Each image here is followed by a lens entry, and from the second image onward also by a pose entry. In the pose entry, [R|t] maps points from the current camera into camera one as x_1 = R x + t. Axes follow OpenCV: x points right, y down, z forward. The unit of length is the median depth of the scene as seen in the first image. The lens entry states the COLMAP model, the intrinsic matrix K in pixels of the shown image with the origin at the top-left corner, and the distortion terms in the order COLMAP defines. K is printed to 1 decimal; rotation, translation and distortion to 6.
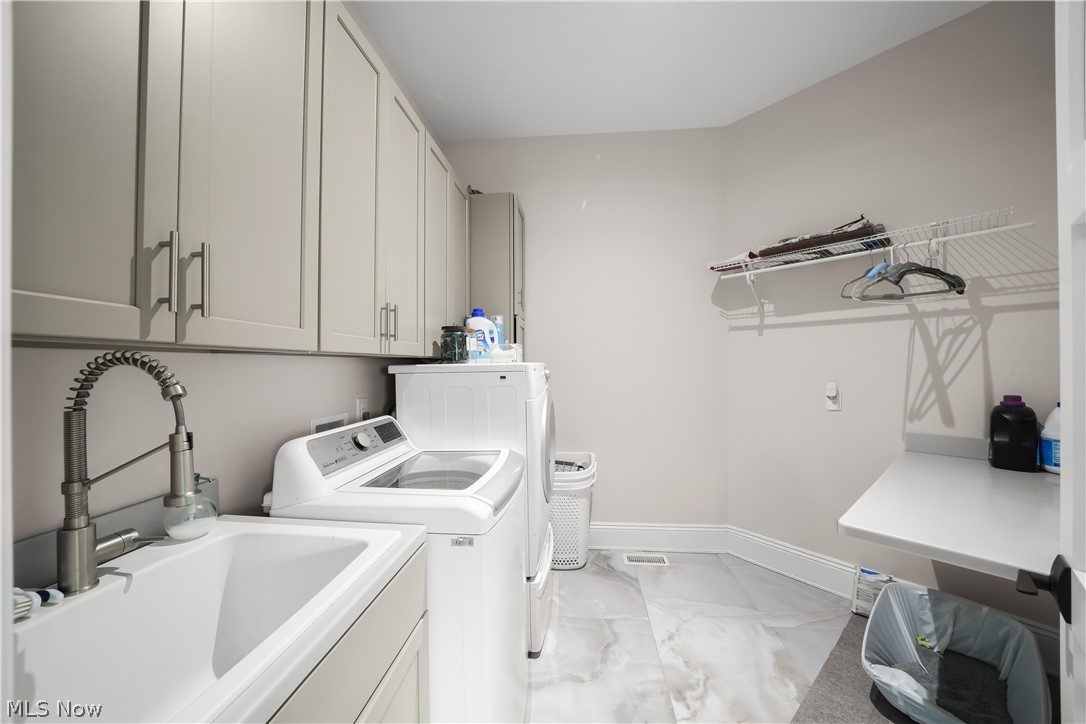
lens RADIAL K [[372.1, 0, 543.0], [0, 372.1, 362.0], [0, 0, 1]] dist [-0.010993, 0.000008]
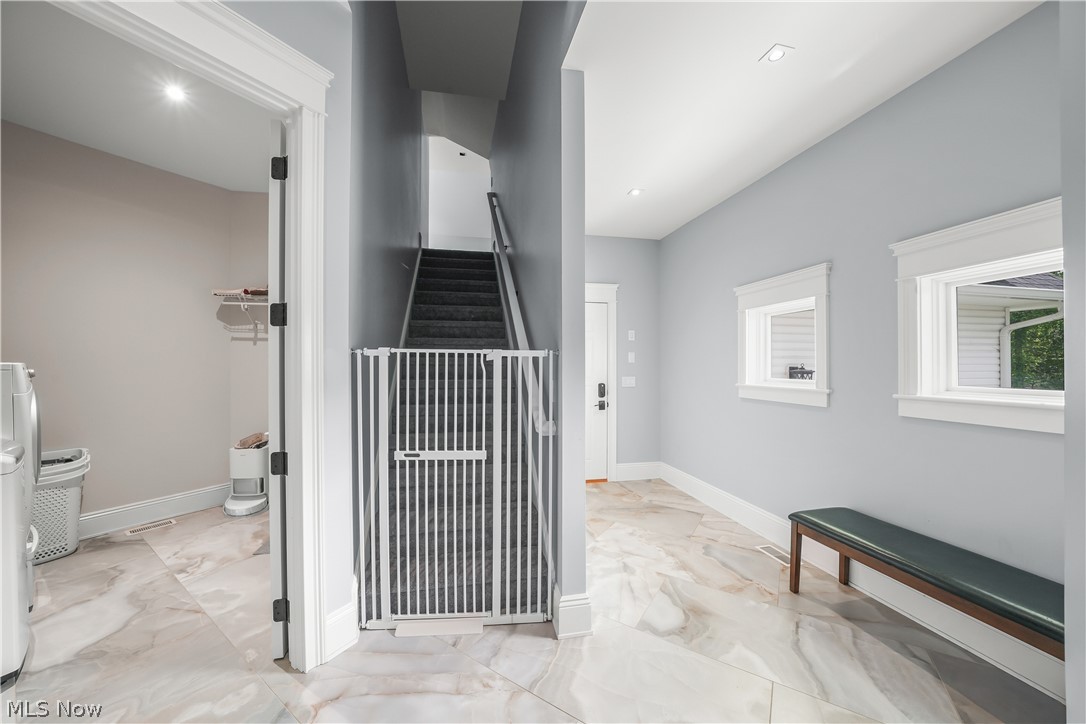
lens RADIAL K [[386.9, 0, 542.2], [0, 386.9, 366.5], [0, 0, 1]] dist [-0.012304, 0.000283]
pose [[0.481996, -0.003207, 0.876168, -0.201577], [-0.005455, 0.999963, 0.006661, -0.001821], [-0.876157, -0.007990, 0.481960, -0.728999]]
